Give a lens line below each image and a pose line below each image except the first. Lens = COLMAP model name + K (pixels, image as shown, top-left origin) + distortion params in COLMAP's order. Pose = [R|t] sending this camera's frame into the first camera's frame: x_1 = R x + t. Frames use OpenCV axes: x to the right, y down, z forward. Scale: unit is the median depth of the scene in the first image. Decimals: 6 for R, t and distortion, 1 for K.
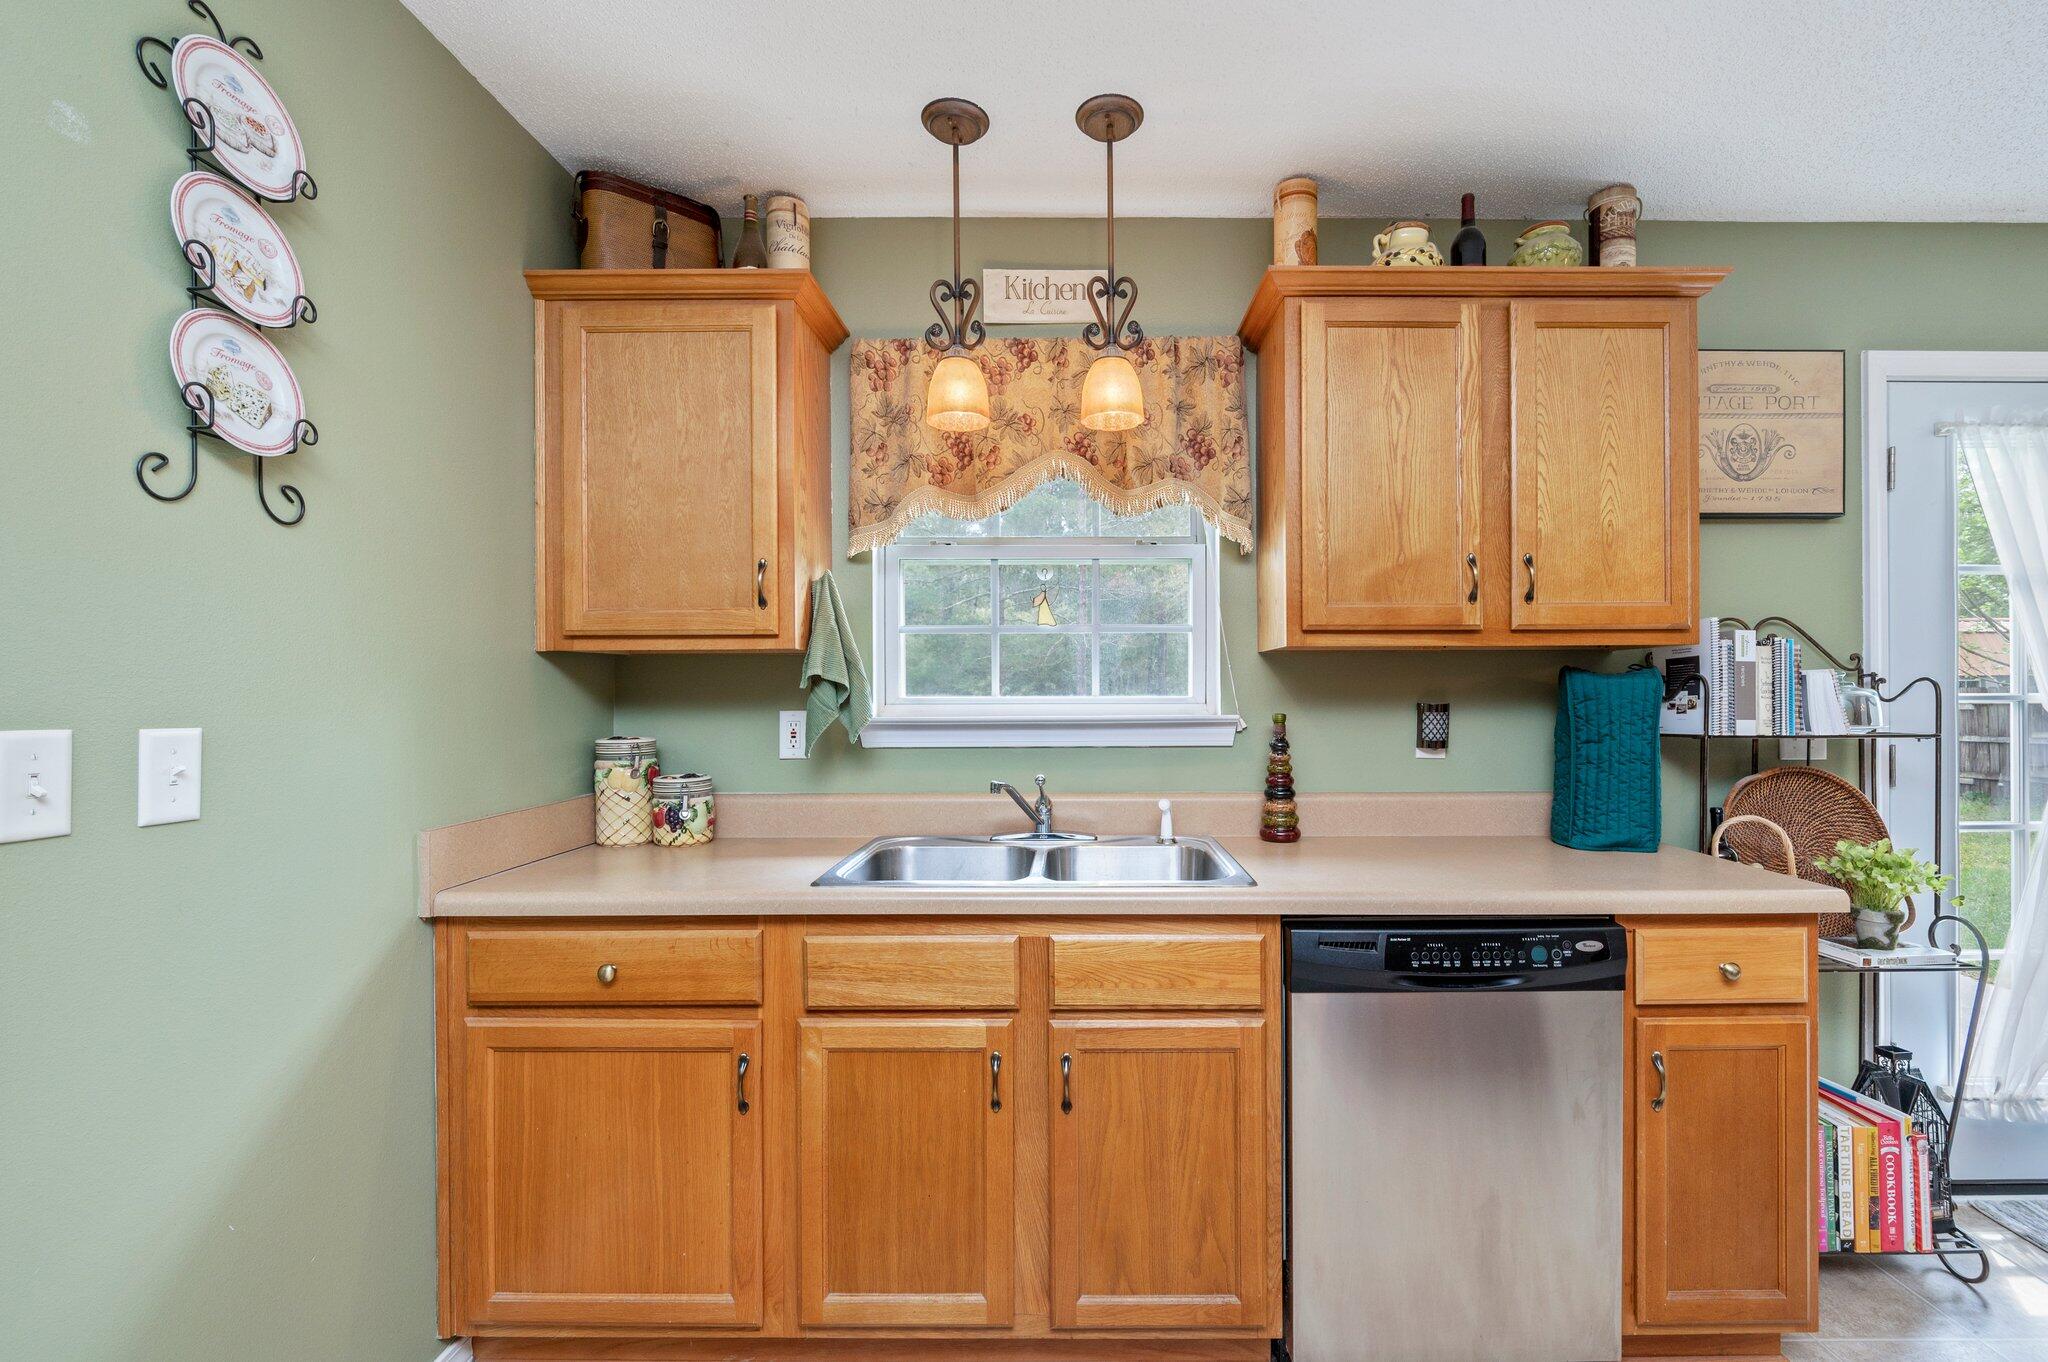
lens RADIAL K [[865.0, 0, 1024.0], [0, 865.0, 681.0], [0, 0, 1]] dist [0.000387, 0.000209]
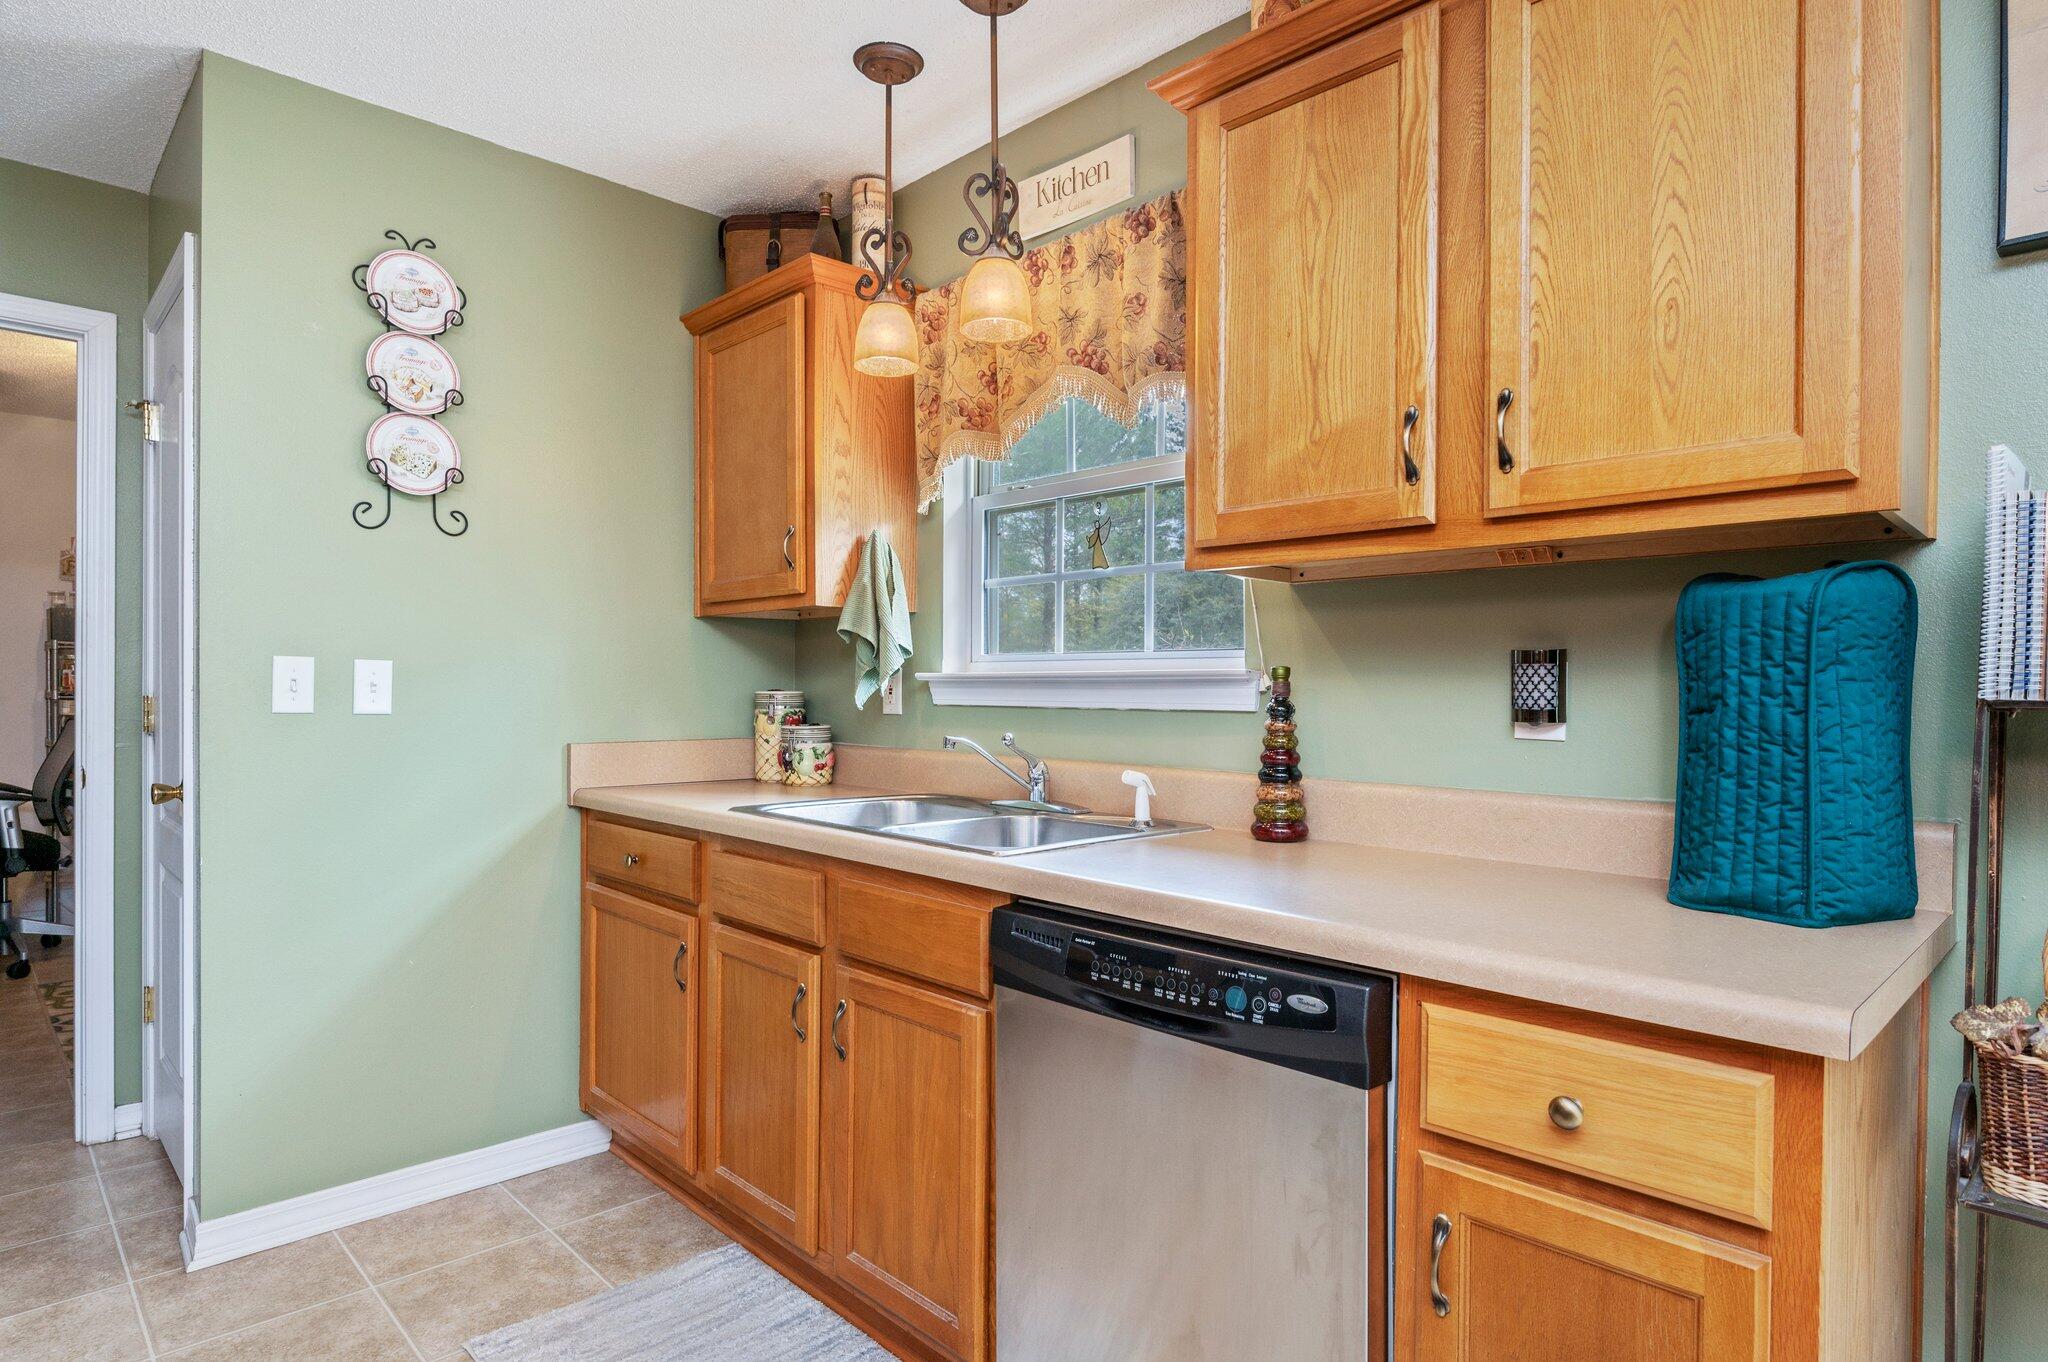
lens RADIAL K [[1108.2, 0, 1142.0], [0, 1108.2, 695.1], [0, 0, 1]] dist [-0.002412, 0.001316]
pose [[0.717783, 0.006863, -0.696233, 0.991332], [-0.001056, 0.999961, 0.008769, 0.061854], [0.696266, -0.005559, 0.717762, 0.285801]]
